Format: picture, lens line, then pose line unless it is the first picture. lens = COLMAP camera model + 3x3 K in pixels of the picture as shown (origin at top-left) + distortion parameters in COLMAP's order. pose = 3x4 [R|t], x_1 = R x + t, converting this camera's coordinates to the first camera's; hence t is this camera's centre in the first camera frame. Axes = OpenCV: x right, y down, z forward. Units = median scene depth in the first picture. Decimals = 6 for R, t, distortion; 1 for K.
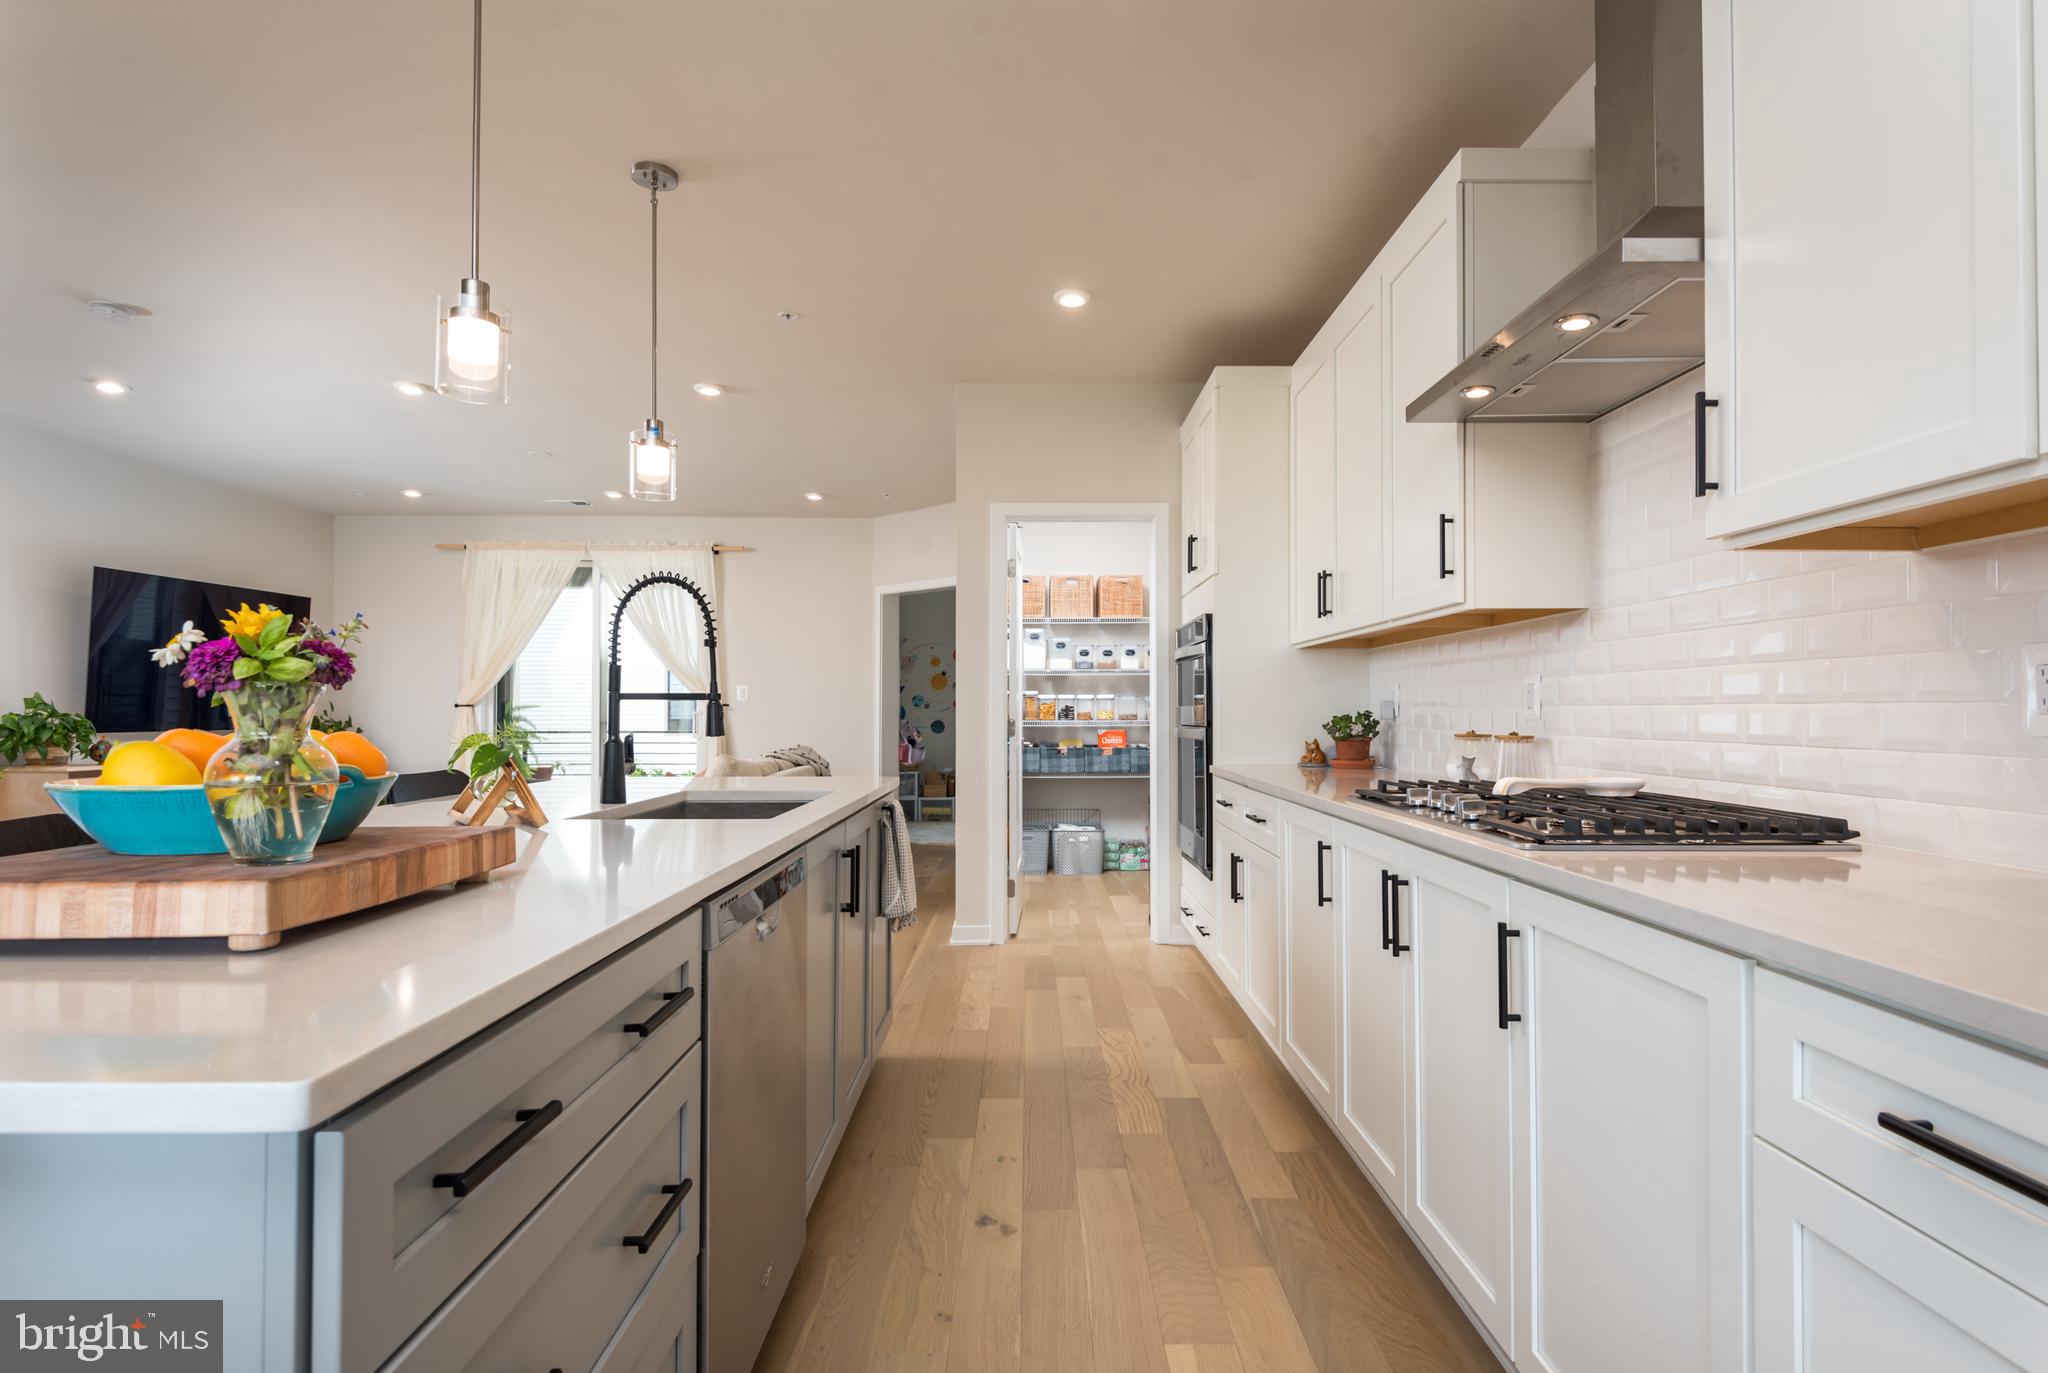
lens RADIAL K [[1050.2, 0, 1036.9], [0, 1050.2, 688.6], [0, 0, 1]] dist [0.039198, -0.032814]
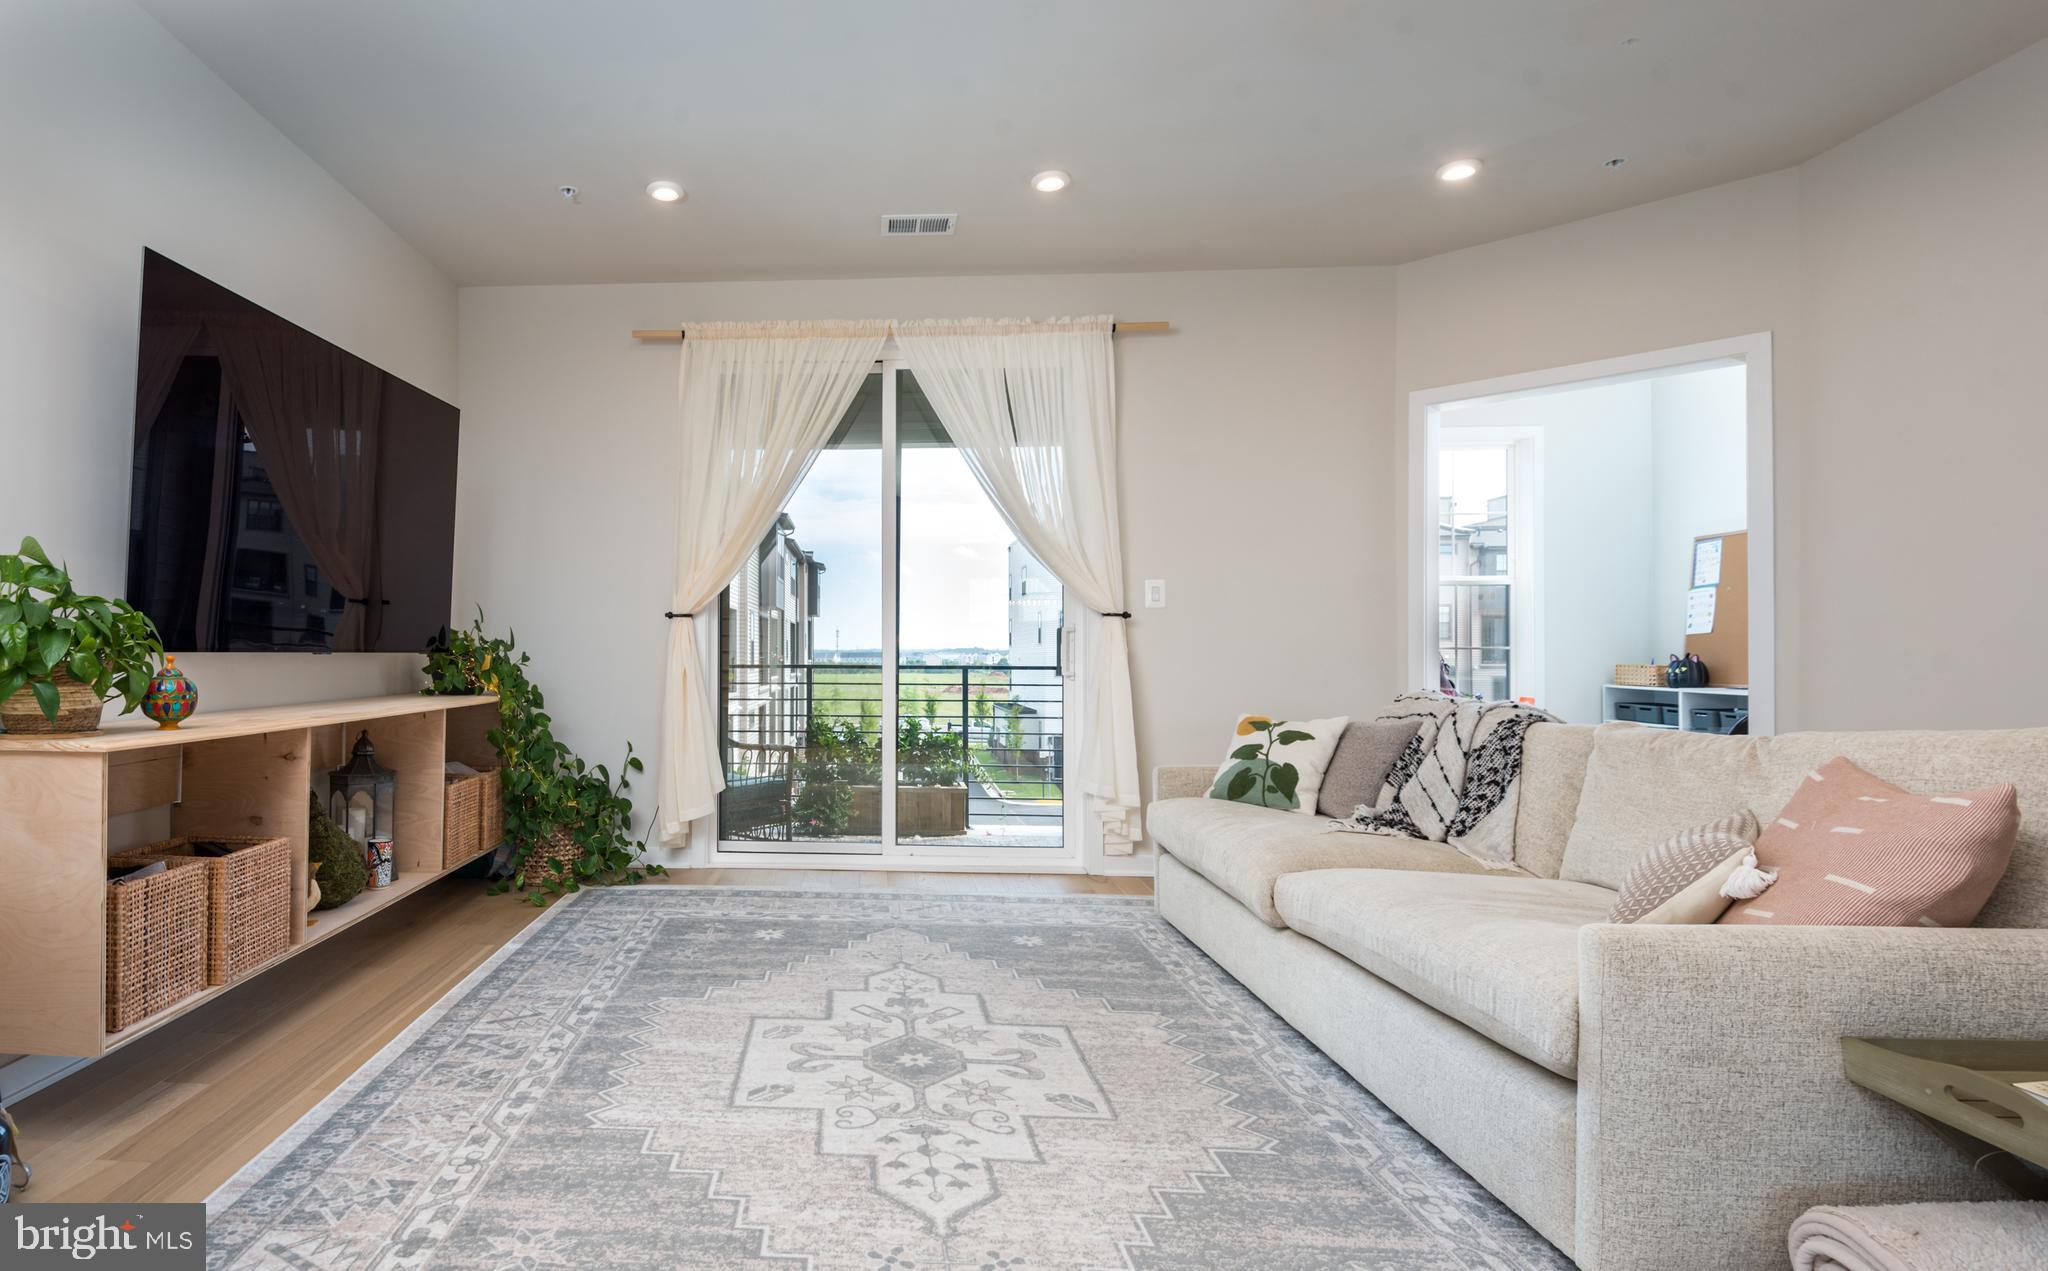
lens RADIAL K [[1039.4, 0, 755.5], [0, 1039.4, 641.5], [0, 0, 1]] dist [0.005954, 0.001256]
pose [[0.994340, 0.003373, -0.106190, -1.129878], [-0.002317, 0.999947, 0.010066, 0.062373], [0.106218, -0.009763, 0.994295, 1.149931]]
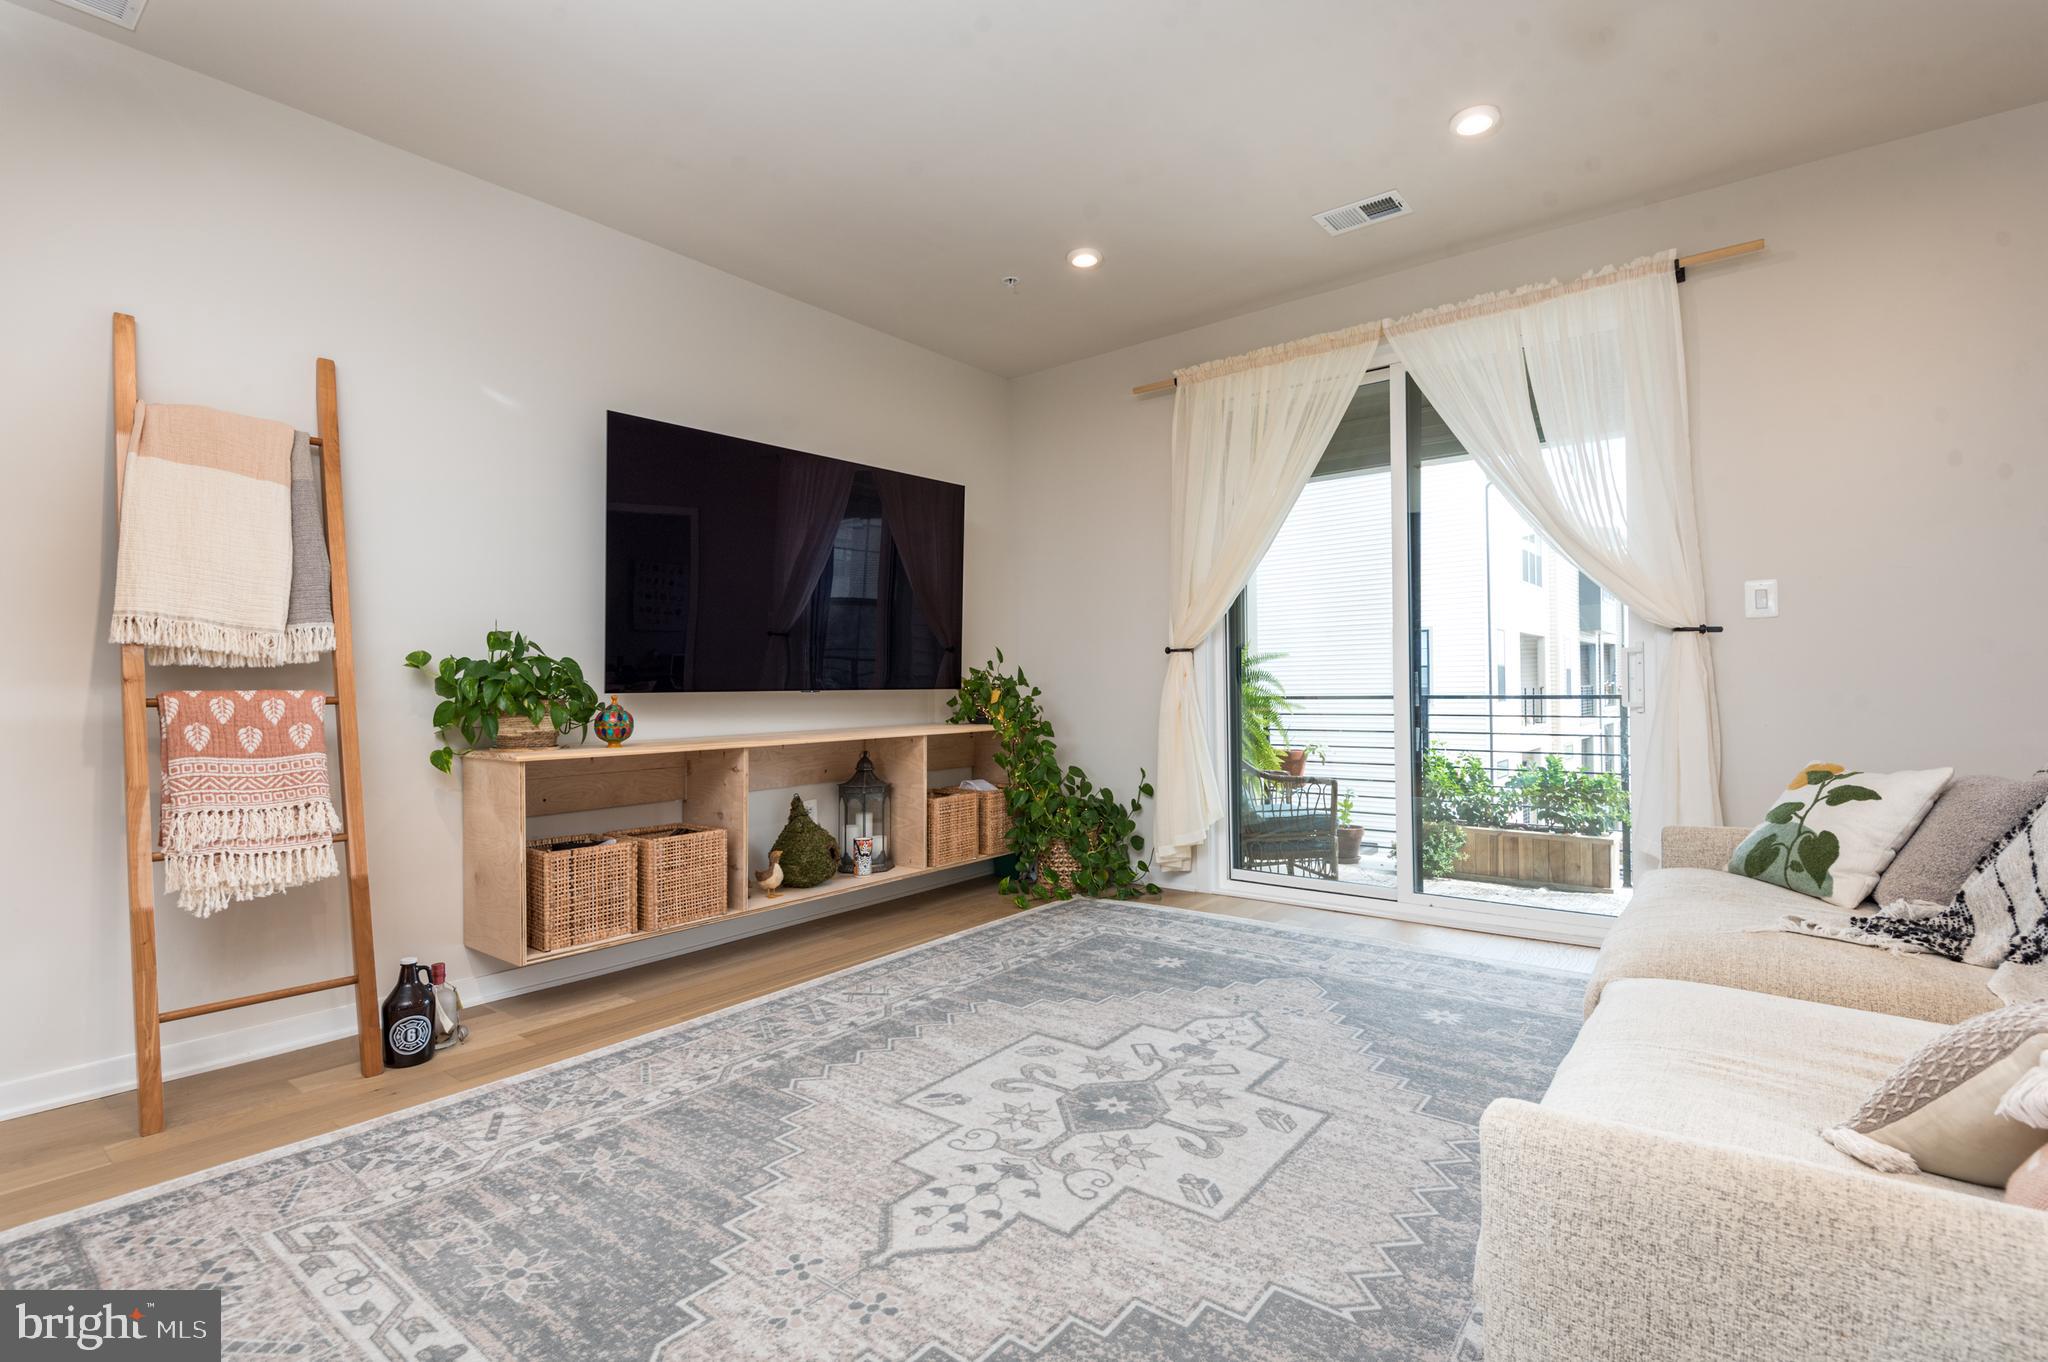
lens RADIAL K [[925.2, 0, 1011.4], [0, 925.2, 683.1], [0, 0, 1]] dist [0.031024, -0.024418]
pose [[0.765398, -0.010887, -0.643466, -0.707004], [0.023726, 0.999655, 0.011308, 0.067981], [0.643120, -0.023922, 0.765392, 1.380671]]
